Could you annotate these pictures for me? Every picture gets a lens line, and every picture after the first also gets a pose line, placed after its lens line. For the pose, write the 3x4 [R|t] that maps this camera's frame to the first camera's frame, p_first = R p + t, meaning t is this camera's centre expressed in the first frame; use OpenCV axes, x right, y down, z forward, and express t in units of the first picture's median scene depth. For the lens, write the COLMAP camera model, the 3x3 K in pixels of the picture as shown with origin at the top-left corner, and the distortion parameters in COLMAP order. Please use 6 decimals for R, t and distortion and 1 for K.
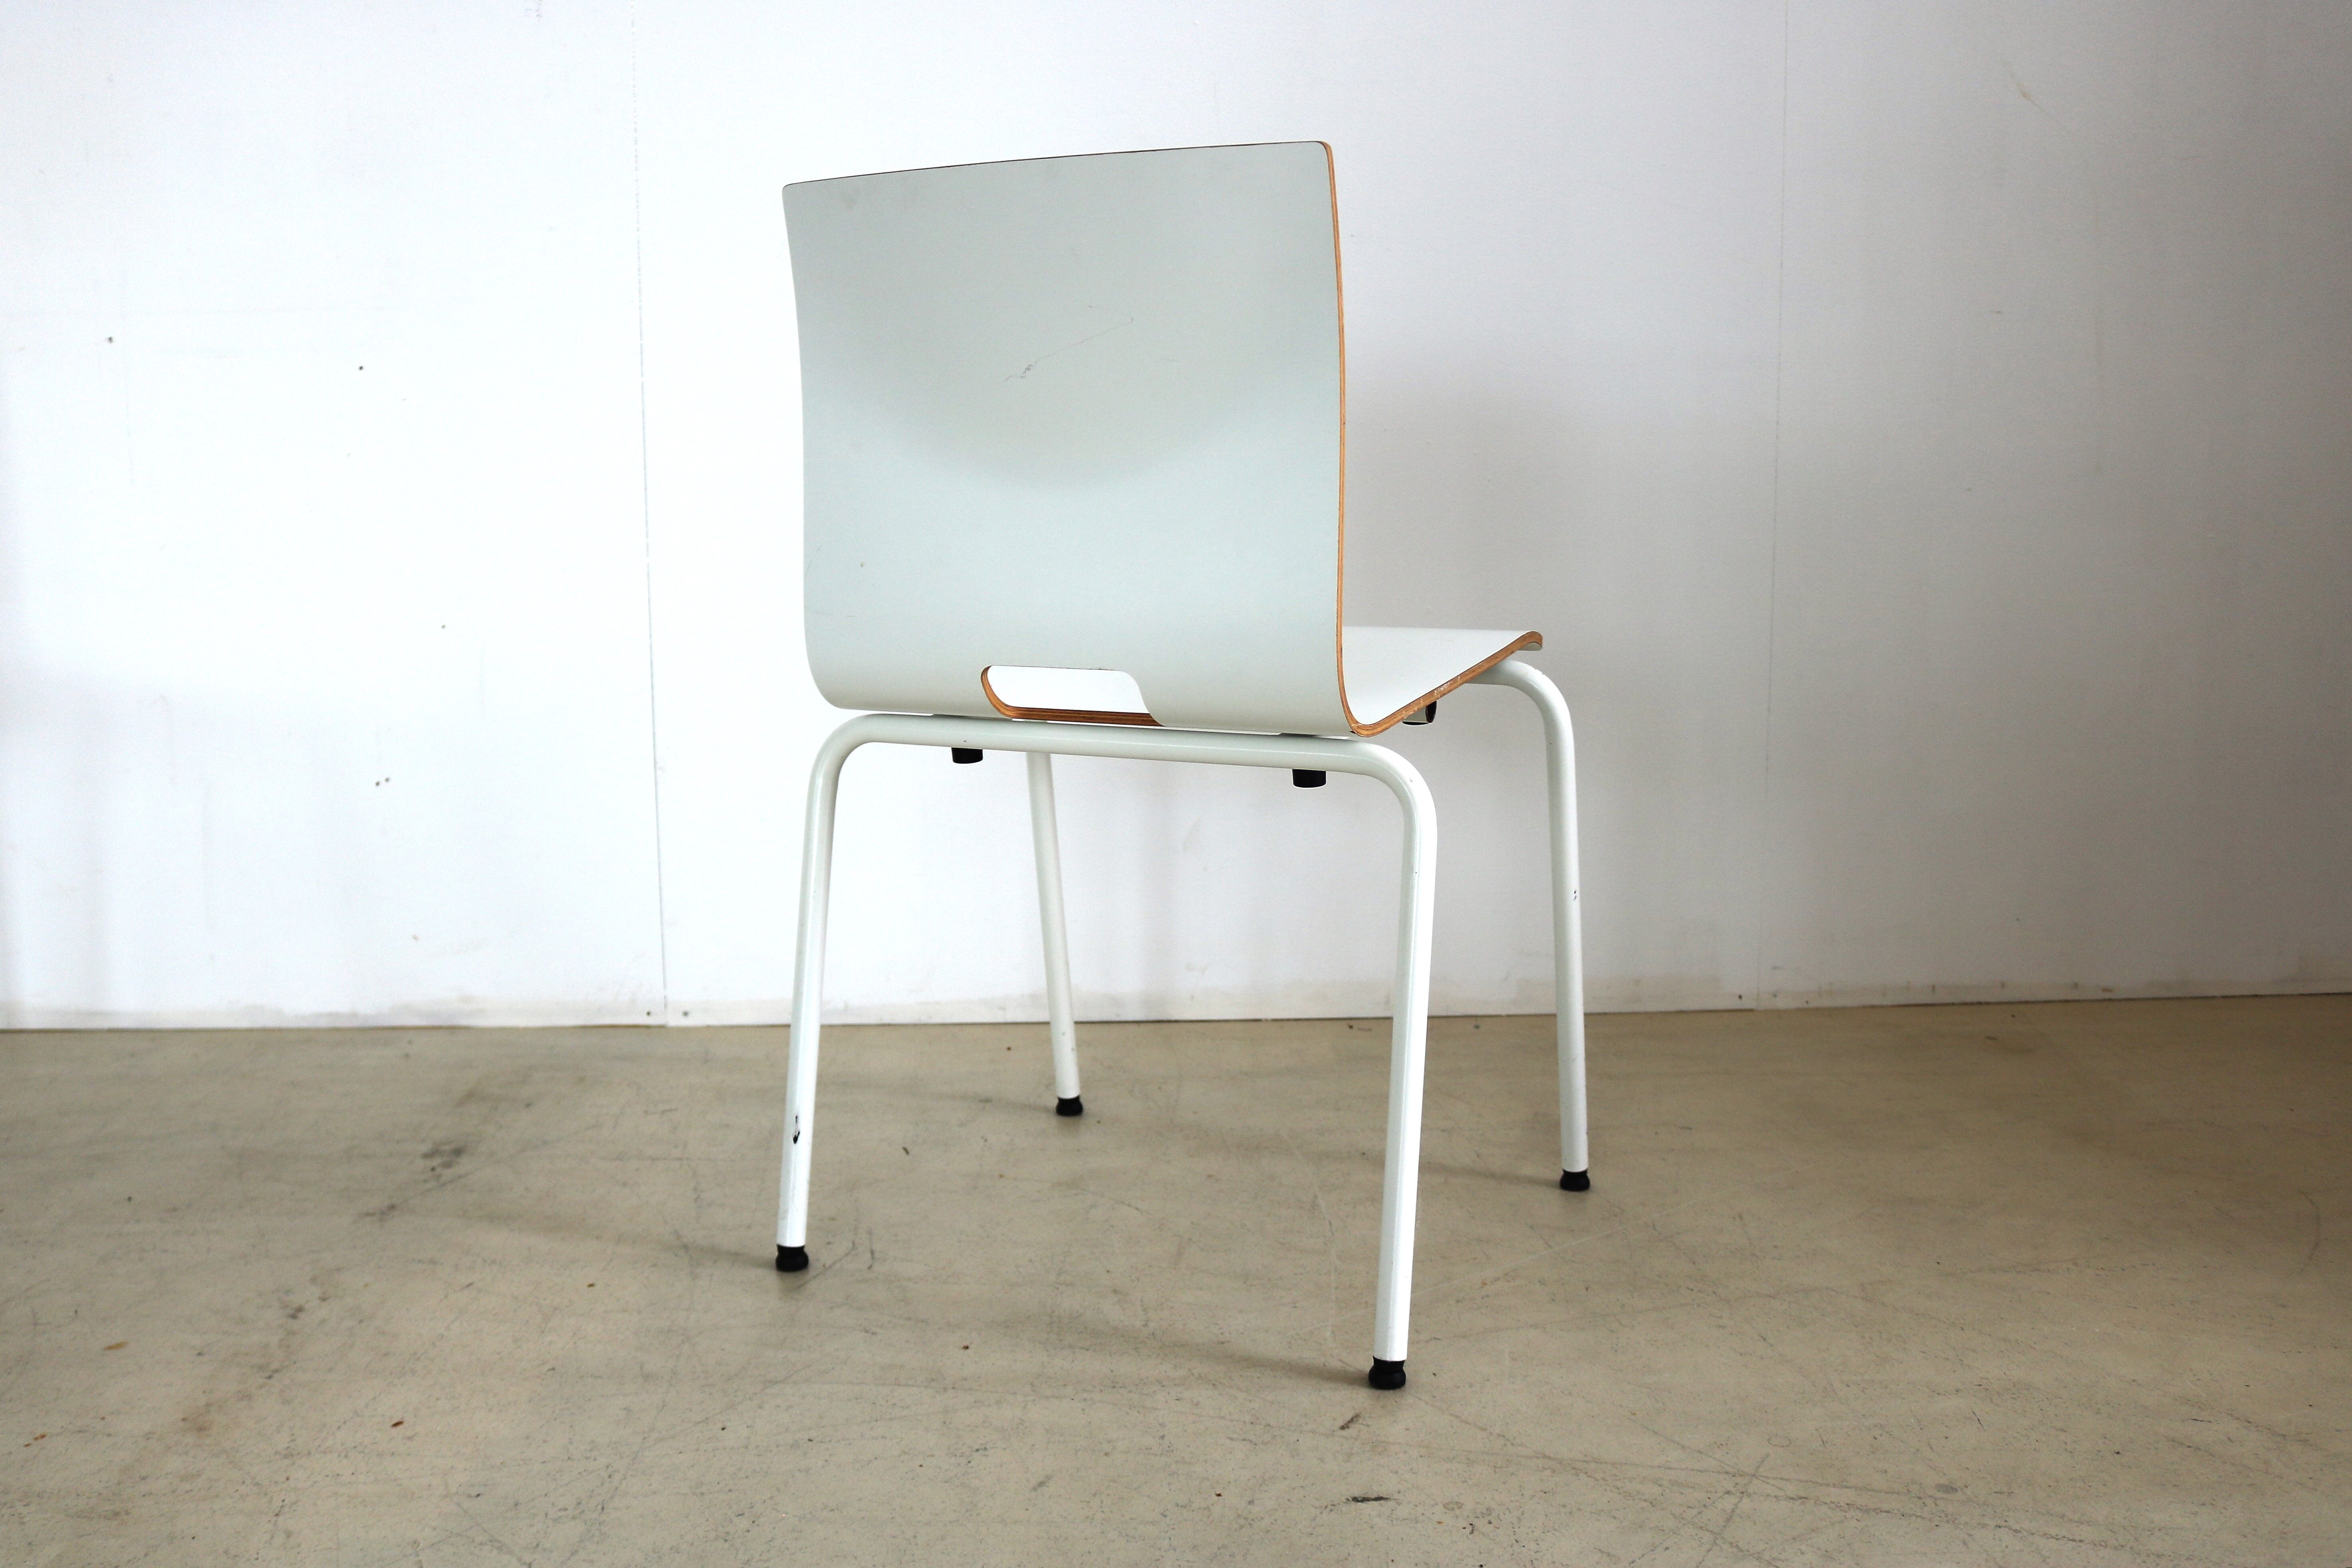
lens RADIAL K [[2248.0, 0, 1147.3], [0, 2248.0, 942.4], [0, 0, 1]] dist [-0.086048, 0.000000]
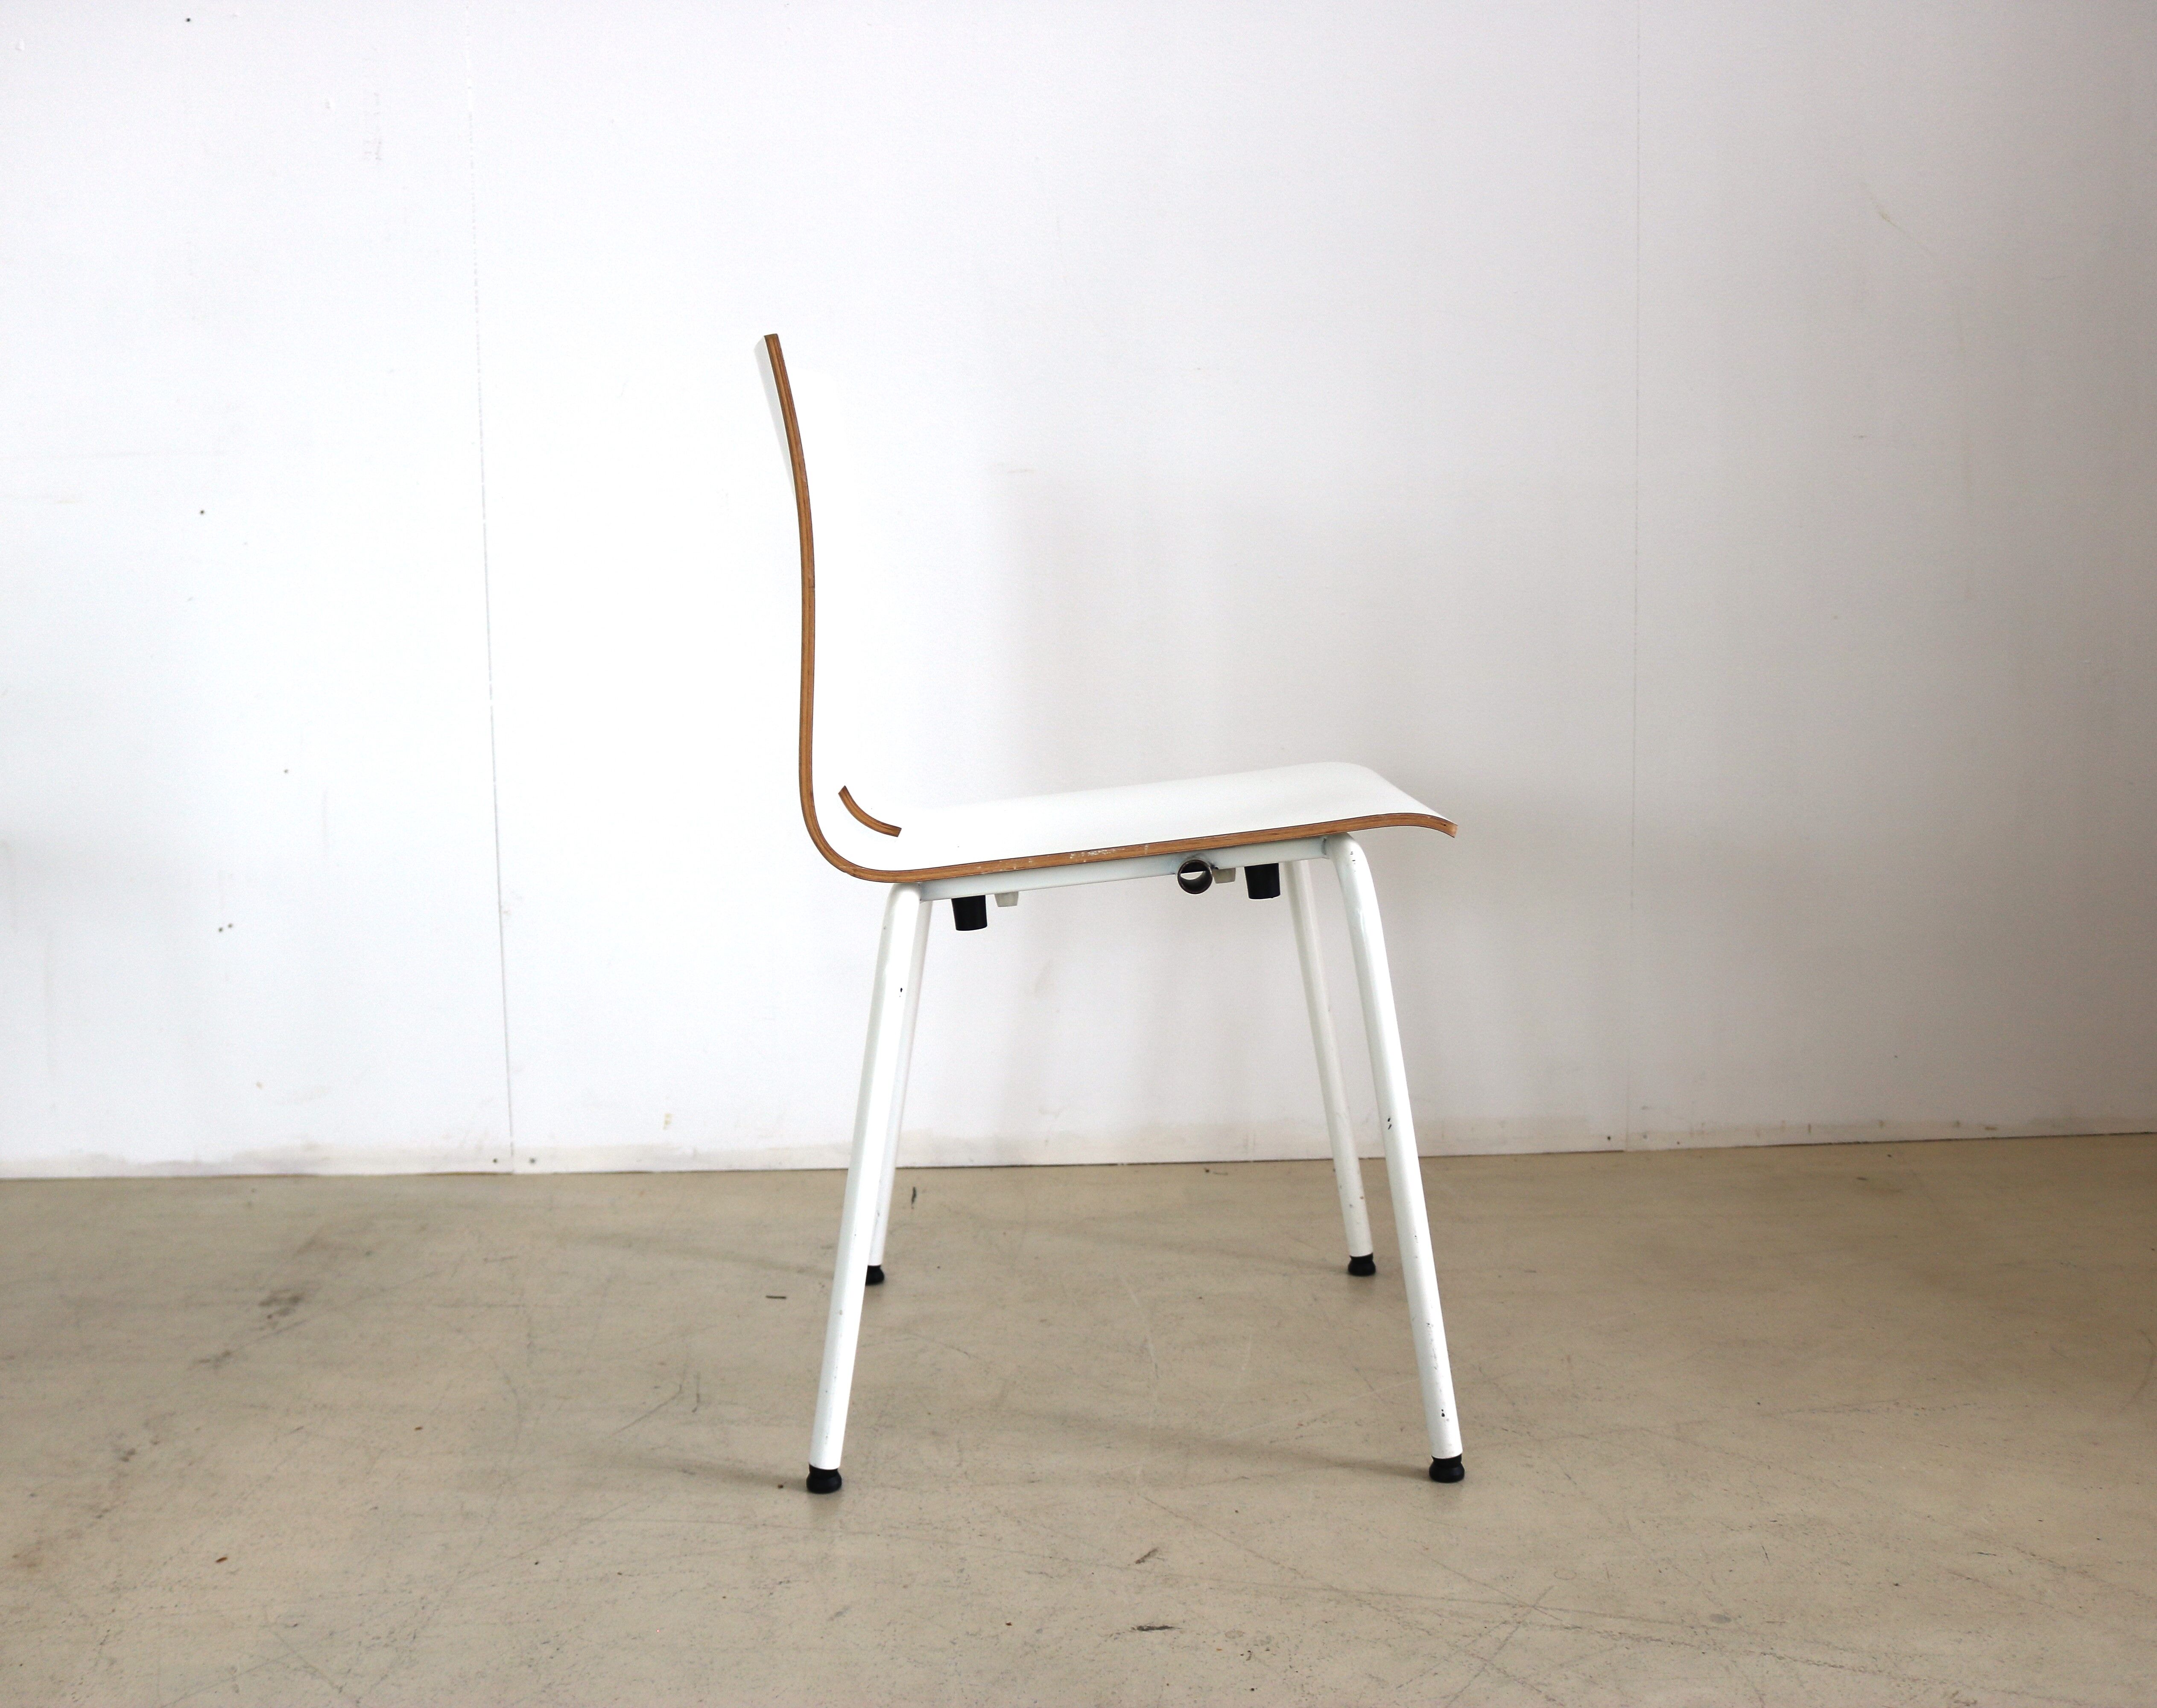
lens RADIAL K [[2487.7, 0, 1067.5], [0, 2487.7, 1035.4], [0, 0, 1]] dist [-0.085430, 0.000000]
pose [[0.999850, -0.006225, -0.016166, 0.060660], [0.005925, 0.999811, -0.018537, -0.002377], [0.016278, 0.018438, 0.999697, -0.111464]]
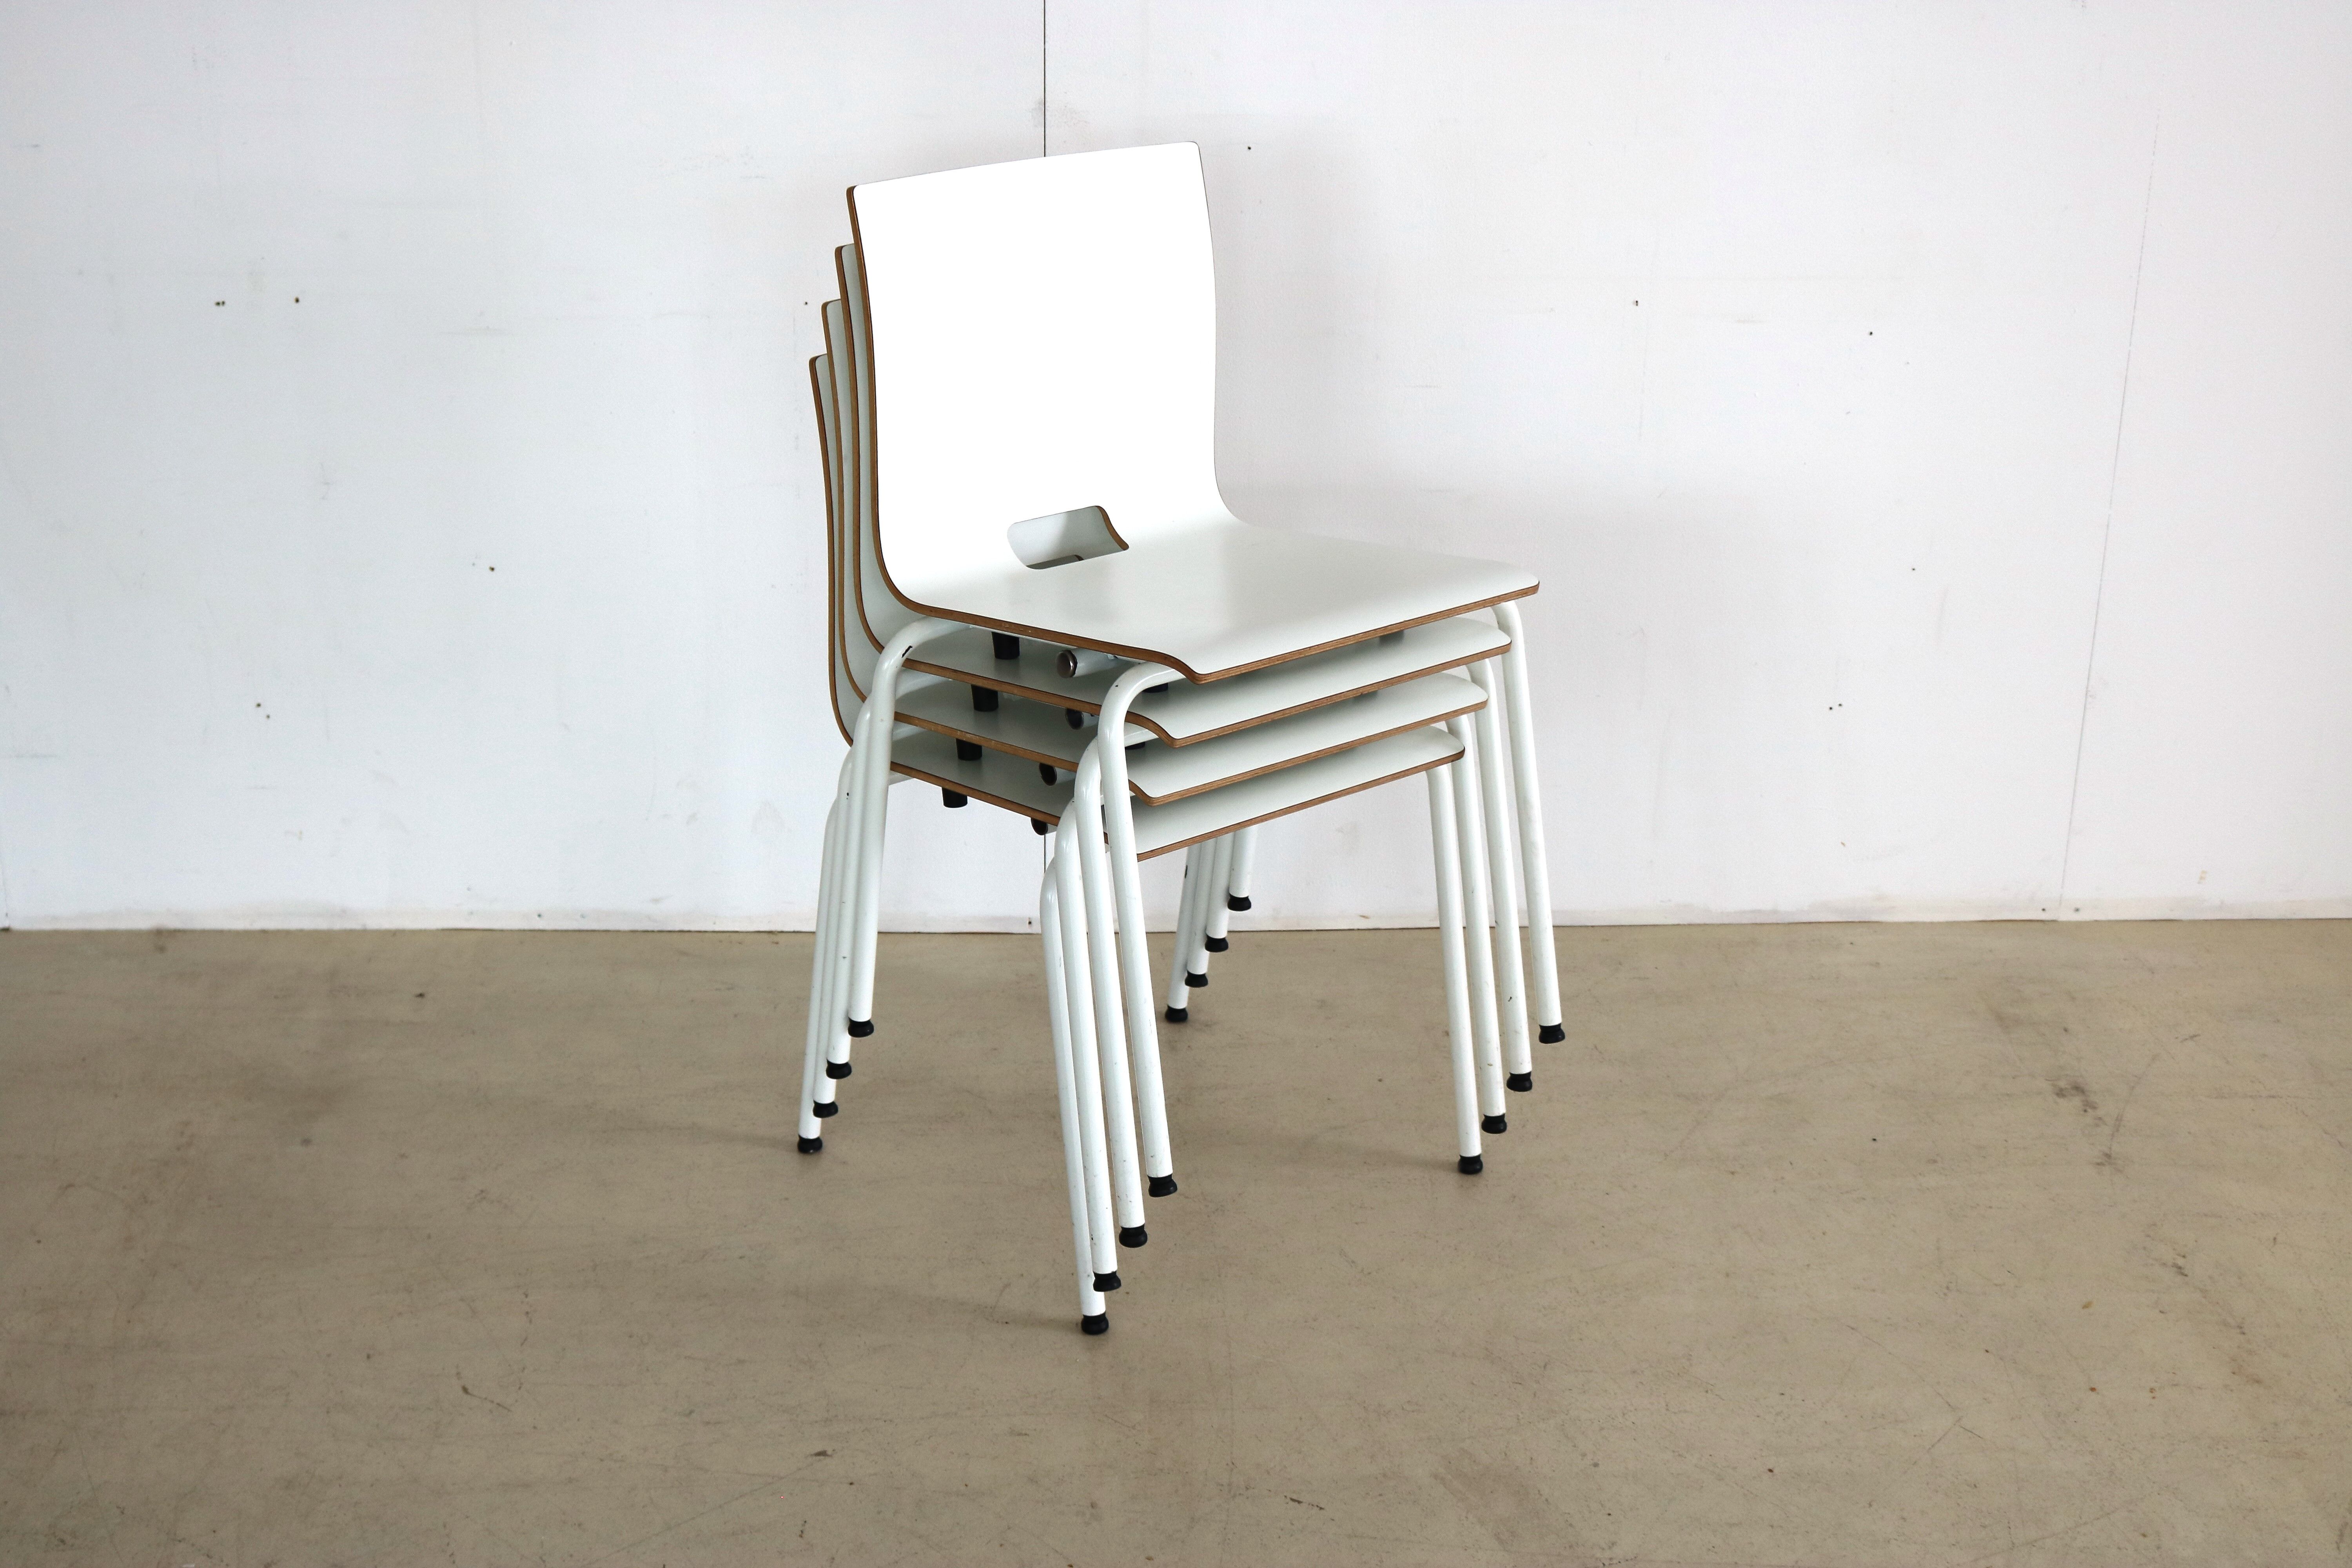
lens RADIAL K [[3250.0, 0, 1177.4], [0, 3250.0, 860.7], [0, 0, 1]] dist [-0.077224, 0.000000]
pose [[0.999842, 0.010035, 0.014670, -0.852728], [-0.013039, 0.975024, 0.221715, -0.426296], [-0.012079, -0.221872, 0.975001, -0.655645]]
